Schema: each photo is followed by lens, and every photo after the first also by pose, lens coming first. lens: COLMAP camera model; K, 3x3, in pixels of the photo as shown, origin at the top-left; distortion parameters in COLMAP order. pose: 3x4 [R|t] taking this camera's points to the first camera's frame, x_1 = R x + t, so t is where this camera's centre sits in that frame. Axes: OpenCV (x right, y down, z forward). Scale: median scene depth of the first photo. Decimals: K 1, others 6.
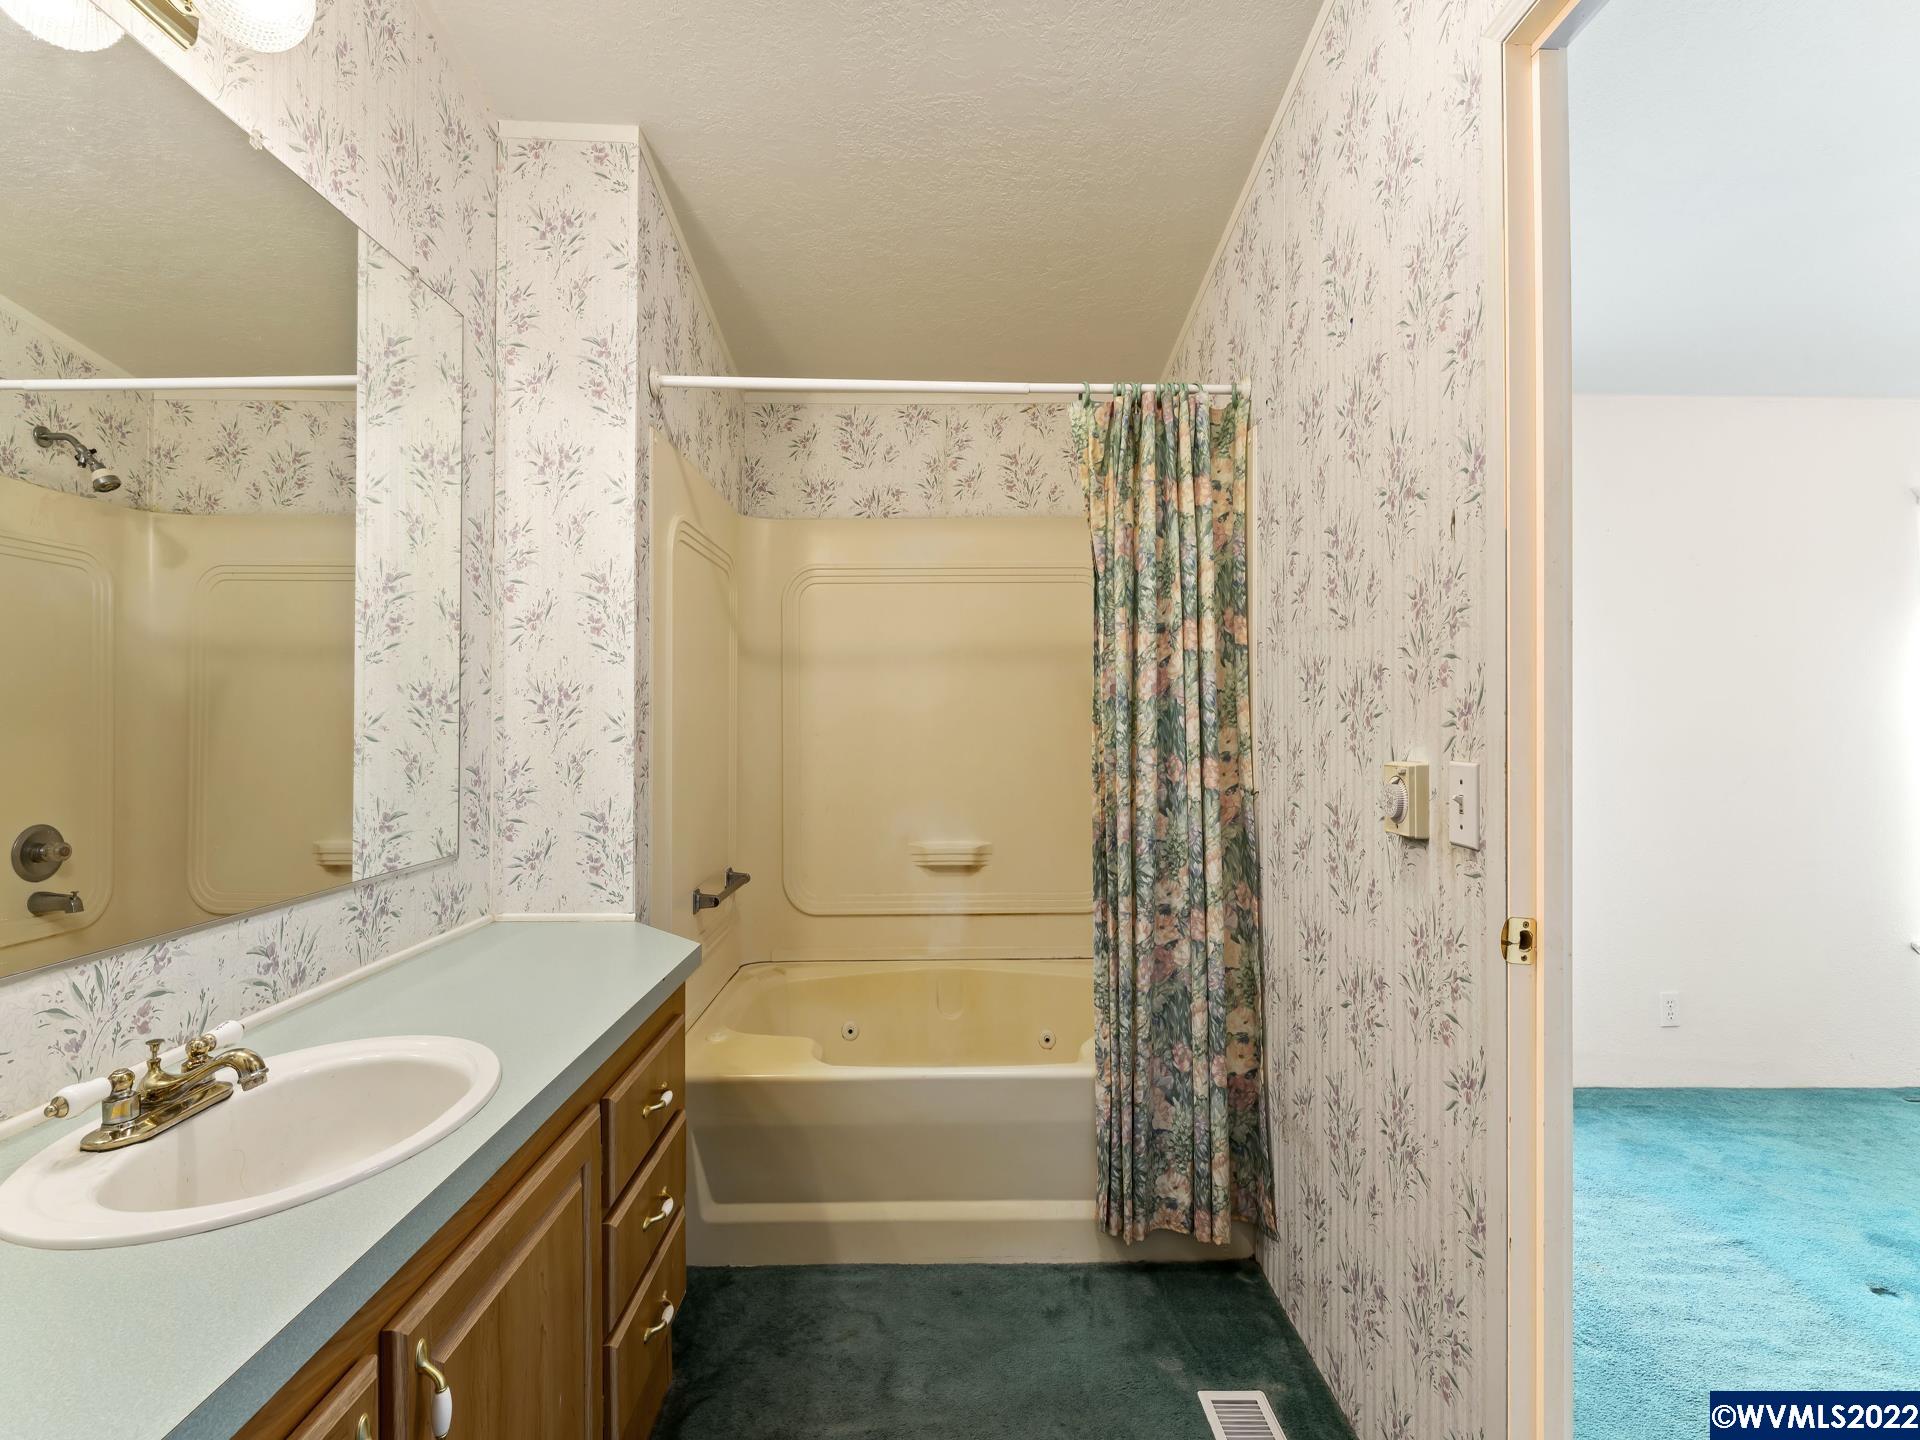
lens RADIAL K [[870.6, 0, 957.9], [0, 870.6, 714.7], [0, 0, 1]] dist [0.002606, -0.000777]
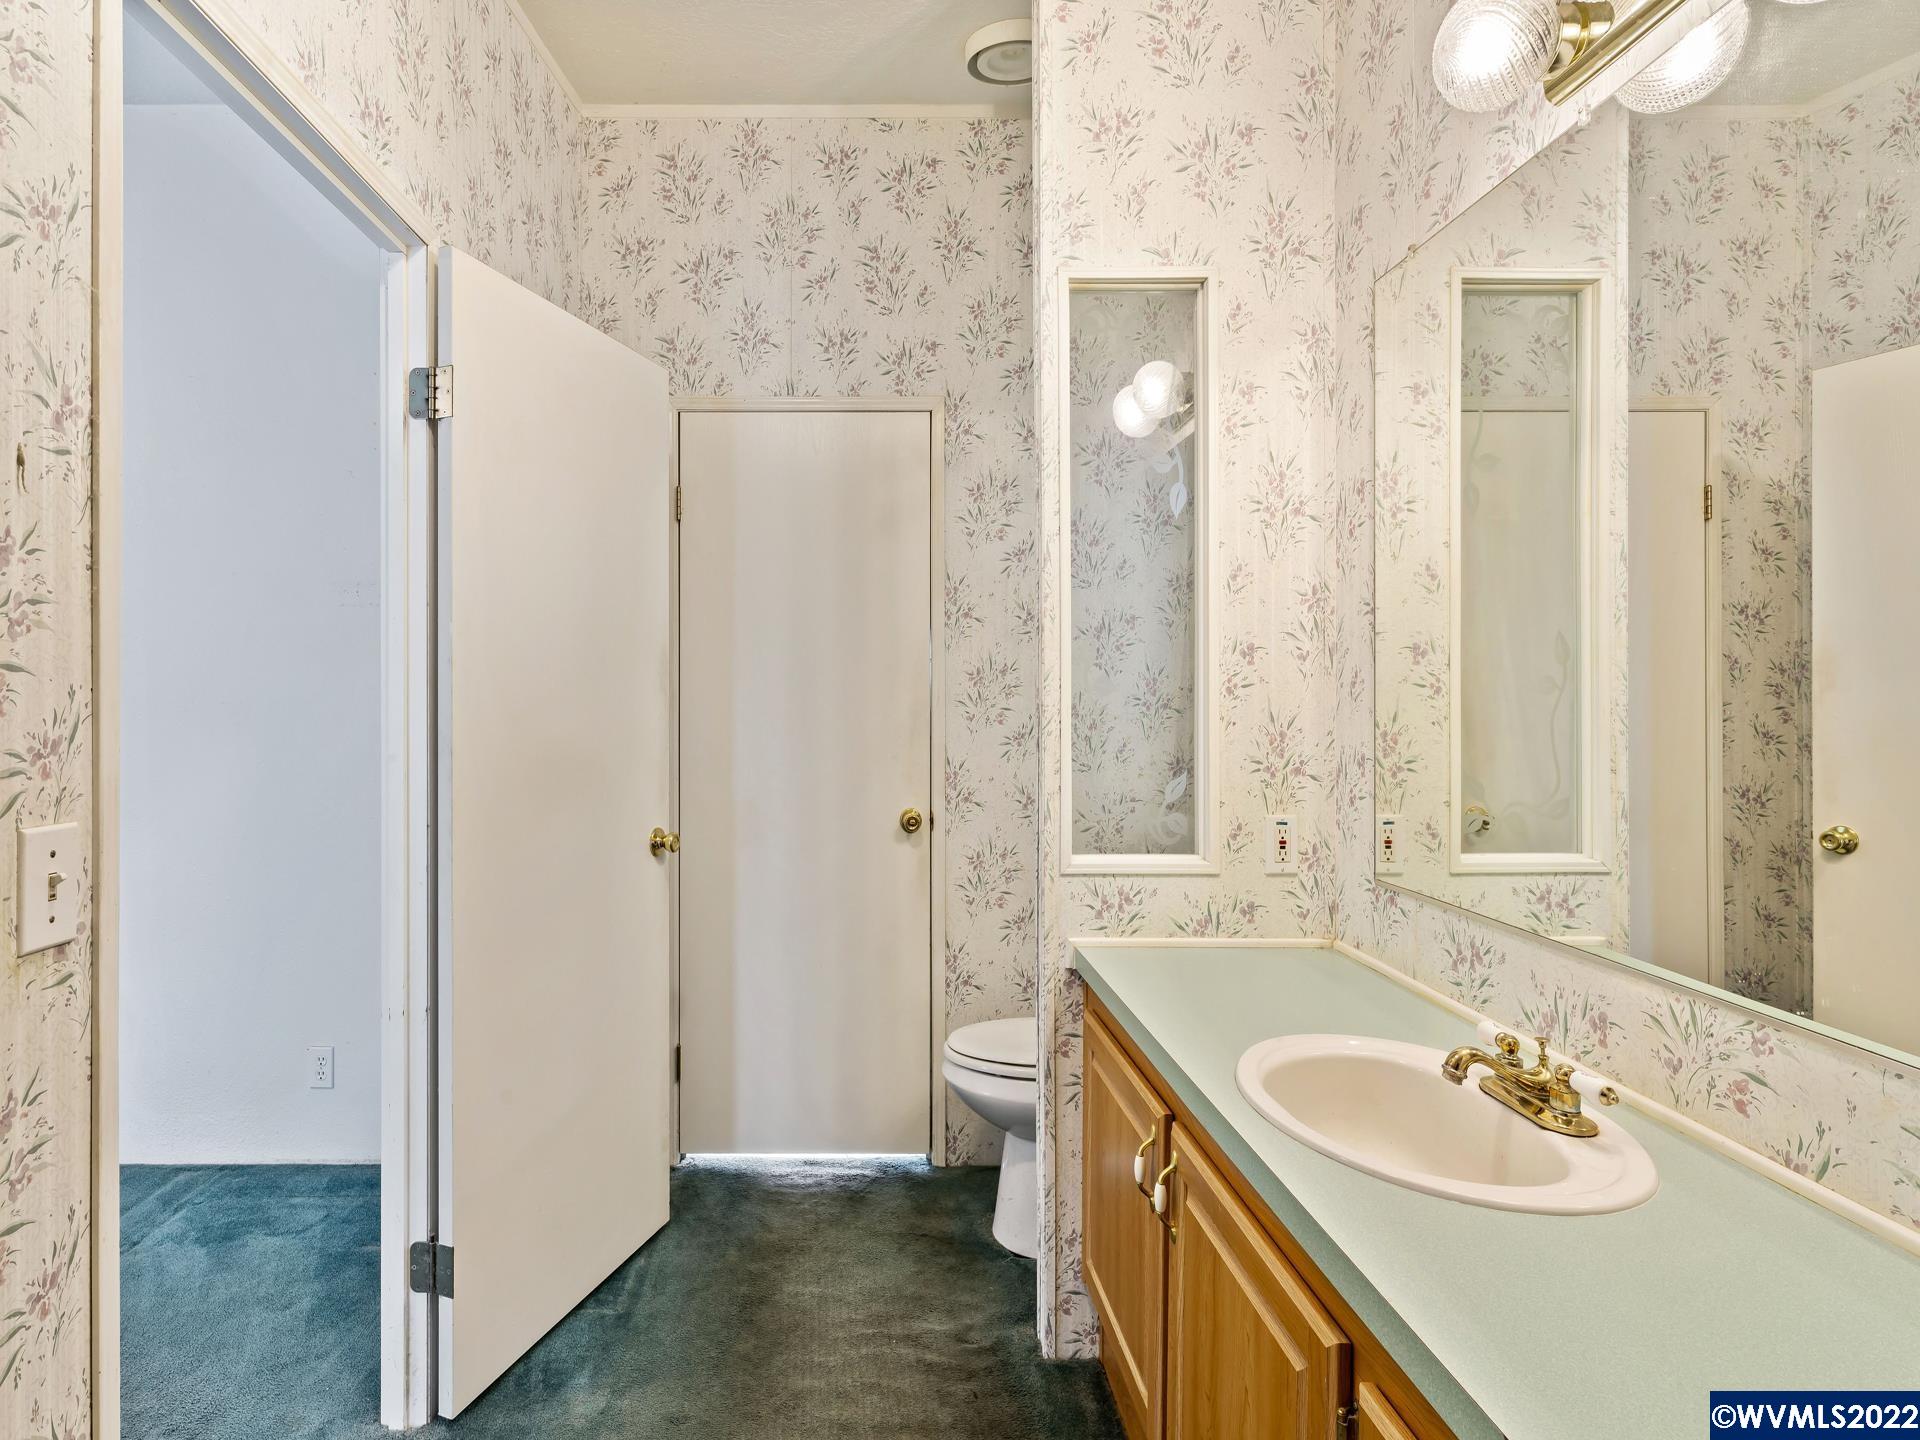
lens RADIAL K [[870.6, 0, 964.7], [0, 870.6, 717.8], [0, 0, 1]] dist [0.002606, -0.000777]
pose [[-0.996445, 0.000701, -0.084248, -0.084264], [0.000518, 0.999997, 0.002197, -0.032266], [0.084249, 0.002146, -0.996442, 1.775483]]
